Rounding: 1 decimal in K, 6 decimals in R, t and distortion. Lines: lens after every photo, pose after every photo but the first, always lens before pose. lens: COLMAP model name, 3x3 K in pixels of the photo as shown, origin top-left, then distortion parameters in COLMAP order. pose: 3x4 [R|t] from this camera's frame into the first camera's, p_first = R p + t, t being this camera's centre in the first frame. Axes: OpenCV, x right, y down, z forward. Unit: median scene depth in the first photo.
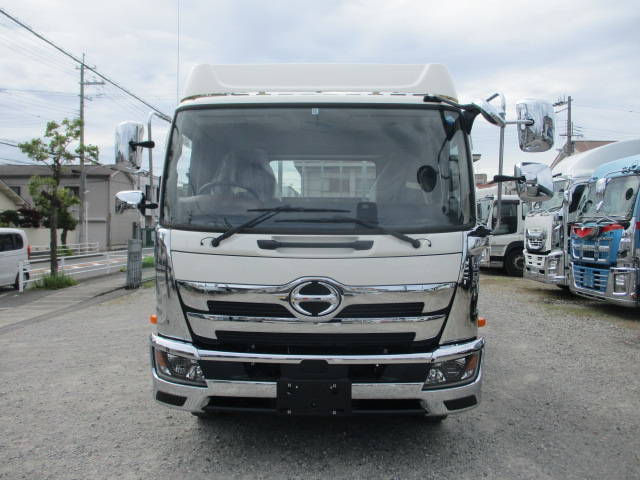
lens RADIAL K [[532.1, 0, 320.0], [0, 532.1, 240.0], [0, 0, 1]] dist [-0.035318, 0.010463]
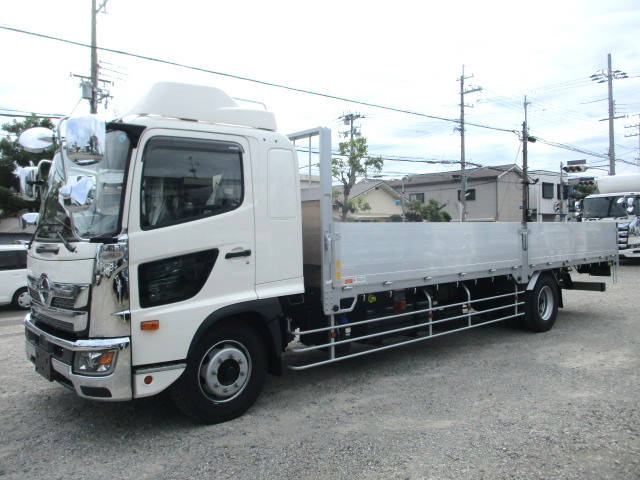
lens RADIAL K [[532.1, 0, 320.0], [0, 532.1, 240.0], [0, 0, 1]] dist [-0.035318, 0.010463]
pose [[0.677097, -0.006092, -0.735869, 0.861656], [0.008158, 0.999966, -0.000773, -0.005716], [0.735849, -0.005480, 0.677124, 0.361755]]
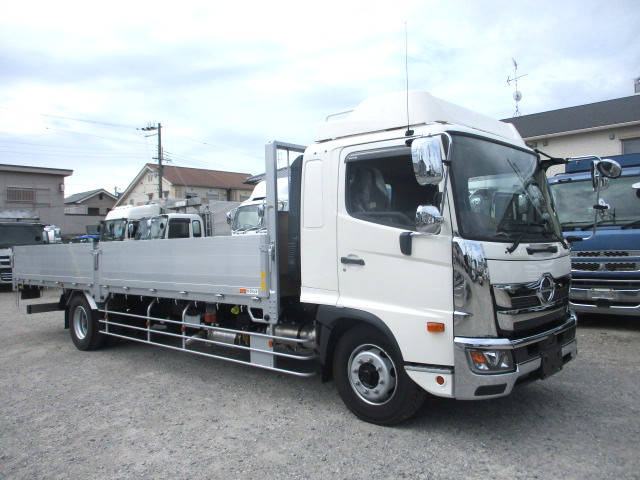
lens RADIAL K [[532.1, 0, 320.0], [0, 532.1, 240.0], [0, 0, 1]] dist [-0.035318, 0.010463]
pose [[0.660370, -0.014325, 0.750803, -0.845853], [0.041193, 0.999004, -0.017171, -0.010212], [-0.749809, 0.042267, 0.660302, 0.317097]]
